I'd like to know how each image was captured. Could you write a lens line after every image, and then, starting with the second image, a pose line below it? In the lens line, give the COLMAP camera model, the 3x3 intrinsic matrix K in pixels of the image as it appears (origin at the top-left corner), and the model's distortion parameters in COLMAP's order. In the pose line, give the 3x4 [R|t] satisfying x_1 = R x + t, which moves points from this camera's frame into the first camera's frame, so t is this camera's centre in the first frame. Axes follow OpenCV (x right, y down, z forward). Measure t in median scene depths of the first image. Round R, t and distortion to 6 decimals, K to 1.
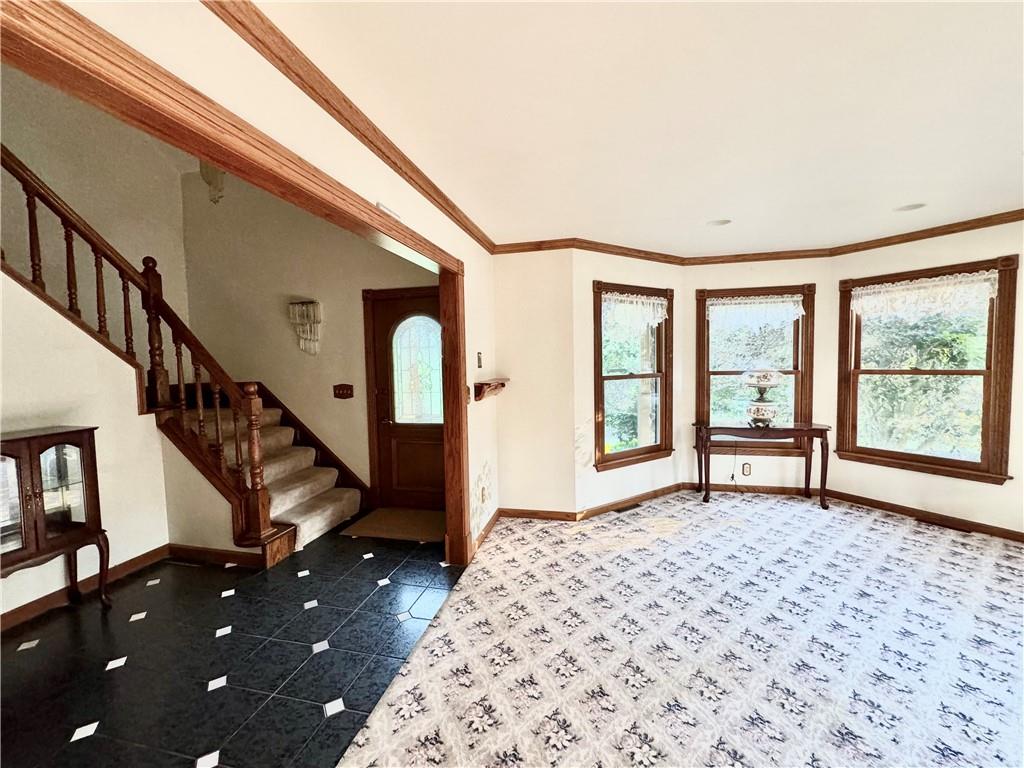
lens RADIAL K [[409.4, 0, 510.3], [0, 409.4, 382.4], [0, 0, 1]] dist [-0.003821, 0.001421]
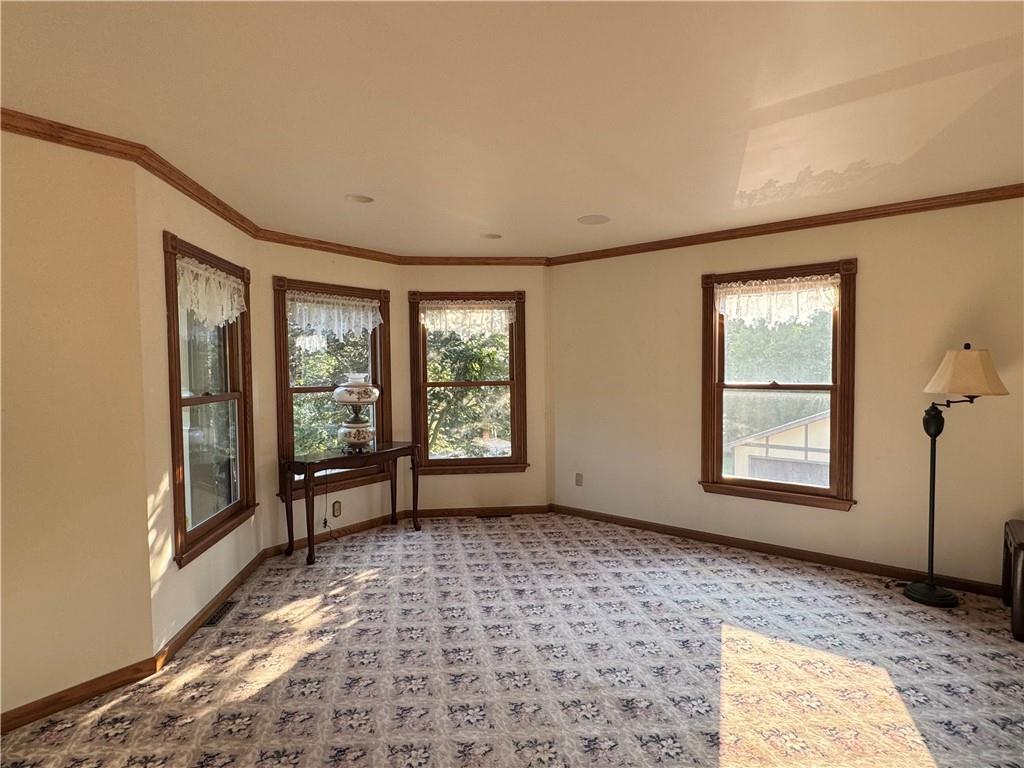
lens RADIAL K [[541.1, 0, 512.9], [0, 541.1, 386.4], [0, 0, 1]] dist [0.002152, 0.000103]
pose [[0.435411, -0.020029, 0.900009, -0.247657], [0.053449, 0.998564, -0.003636, -0.006242], [-0.898644, 0.049688, 0.435856, 0.234906]]
